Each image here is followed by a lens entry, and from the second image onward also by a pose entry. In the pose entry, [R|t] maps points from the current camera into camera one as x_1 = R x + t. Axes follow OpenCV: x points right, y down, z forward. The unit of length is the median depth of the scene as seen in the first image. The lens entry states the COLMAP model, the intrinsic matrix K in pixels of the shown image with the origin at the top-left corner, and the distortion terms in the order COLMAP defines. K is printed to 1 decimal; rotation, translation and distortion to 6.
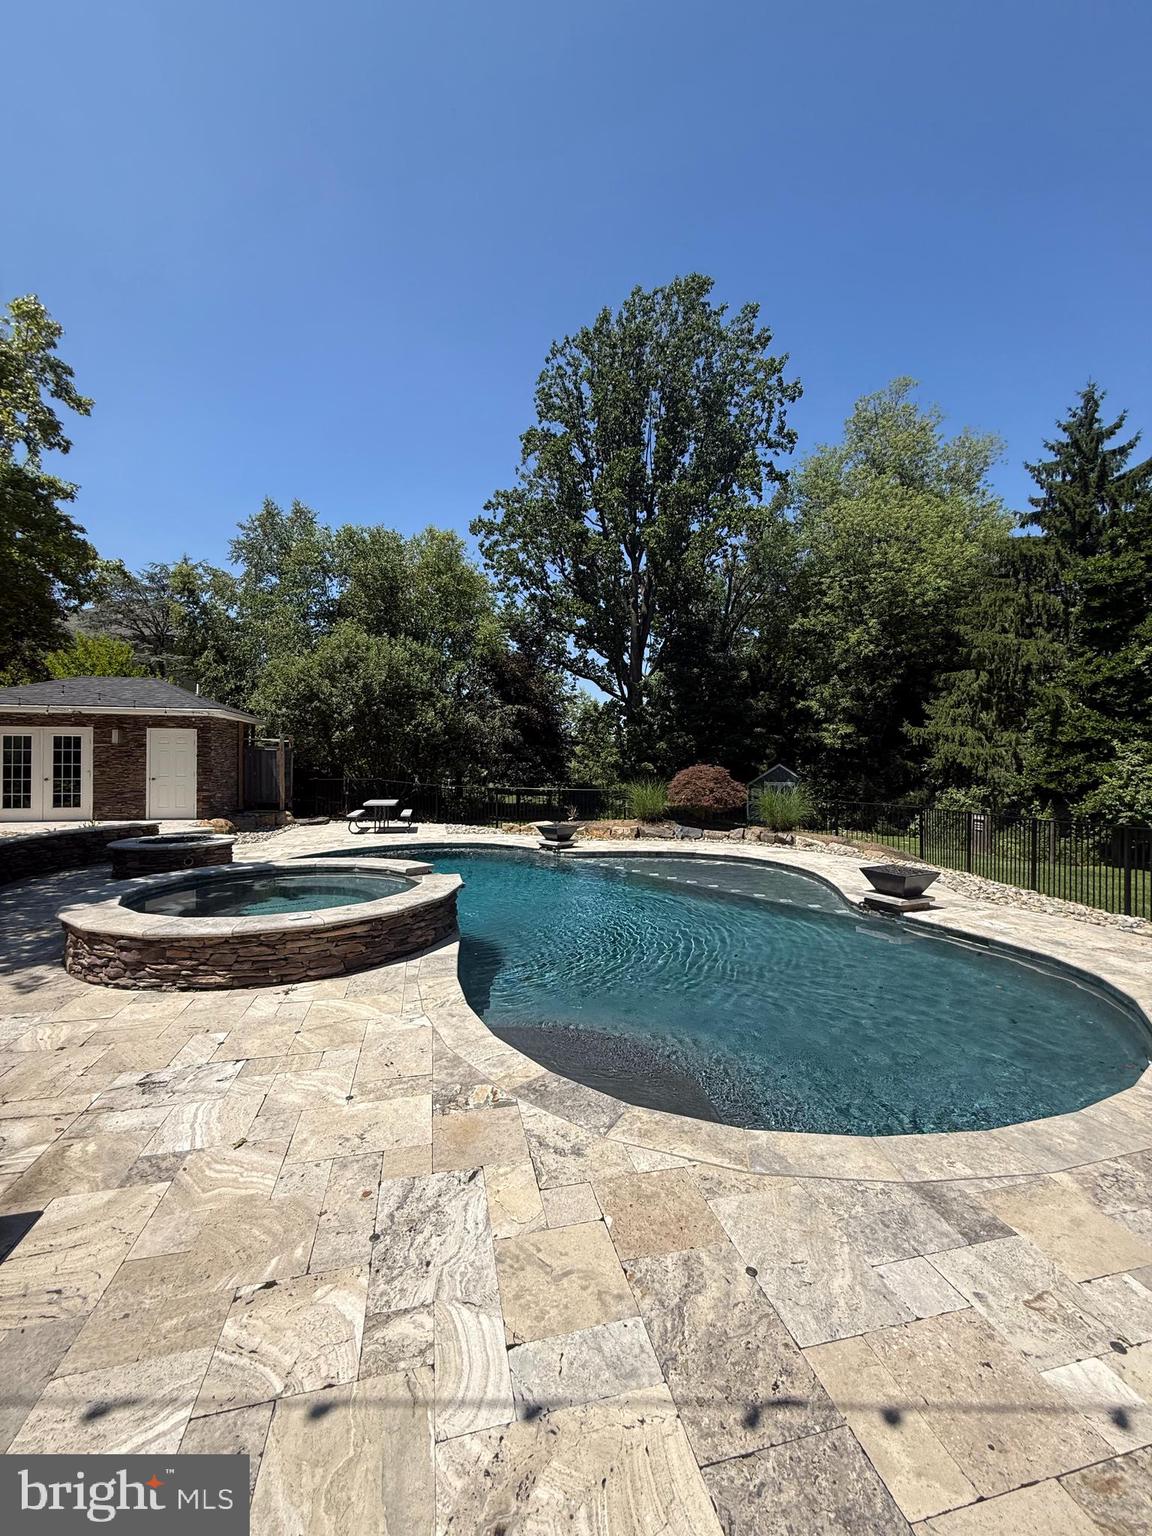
lens RADIAL K [[611.6, 0, 574.0], [0, 611.6, 762.7], [0, 0, 1]] dist [0.001283, 0.000523]
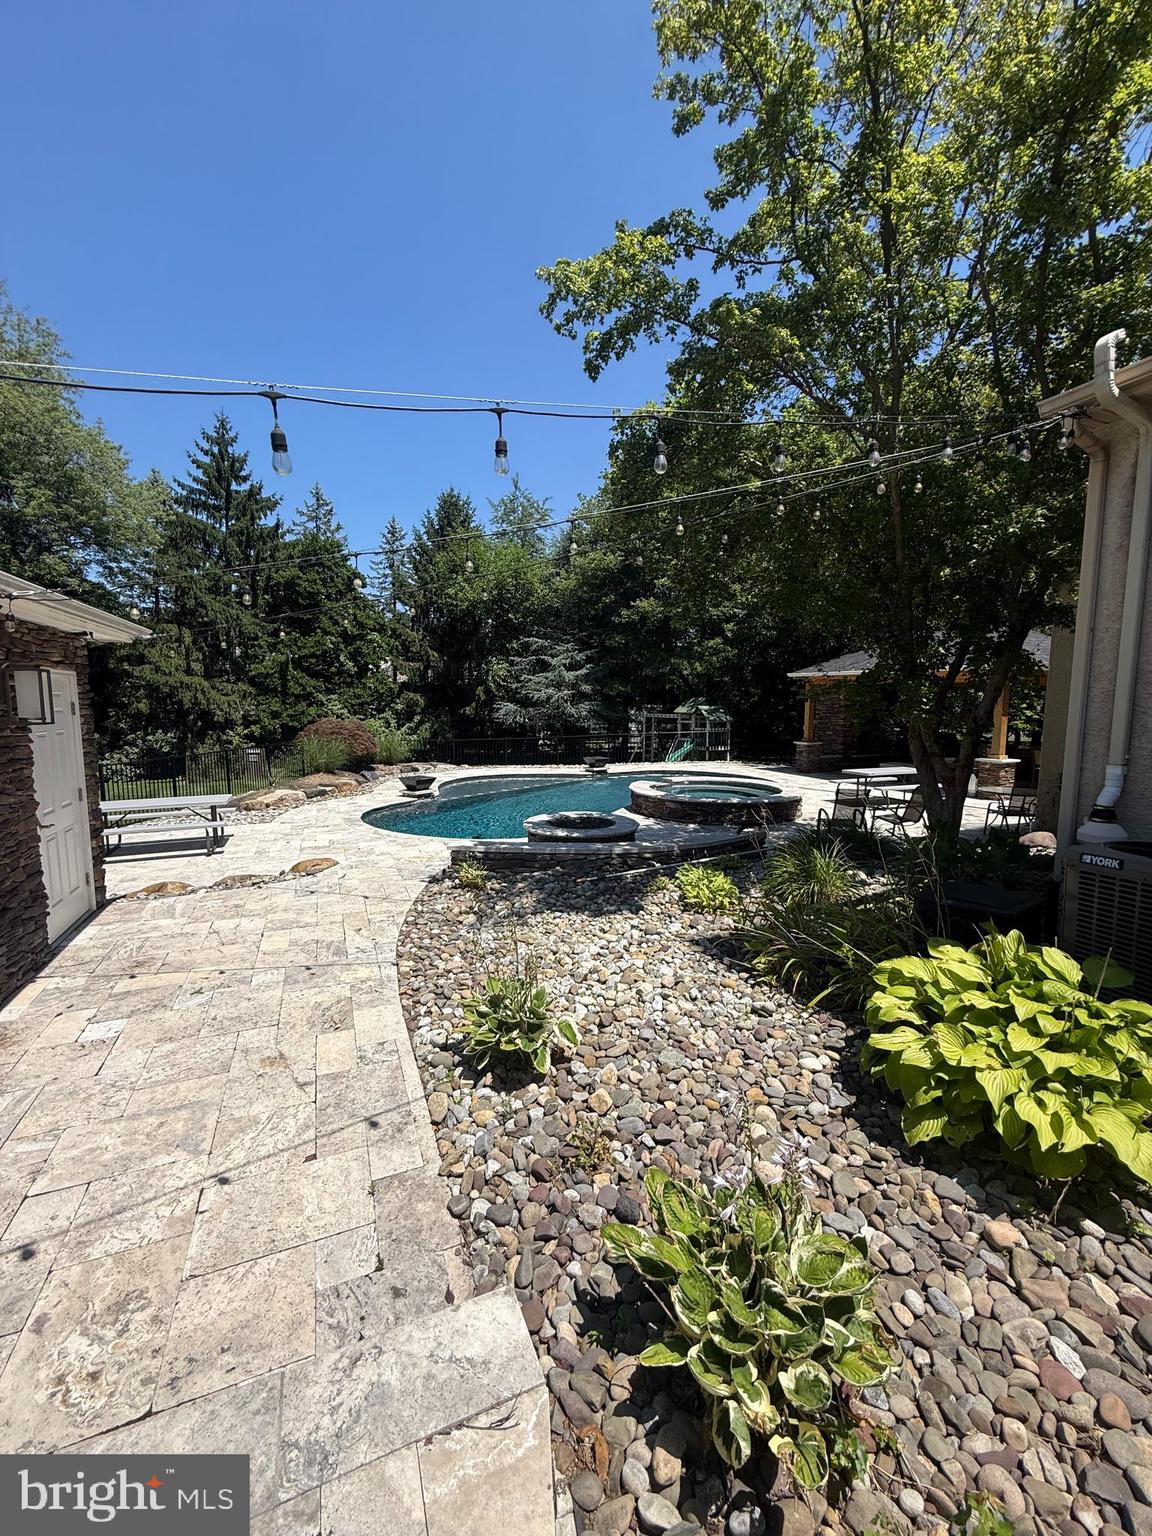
lens RADIAL K [[611.6, 0, 575.7], [0, 611.6, 762.7], [0, 0, 1]] dist [0.001283, 0.000523]
pose [[-0.158521, -0.106694, 0.981574, -1.056619], [-0.006204, 0.994232, 0.107068, -0.041272], [-0.987336, 0.010882, -0.158268, 0.781040]]
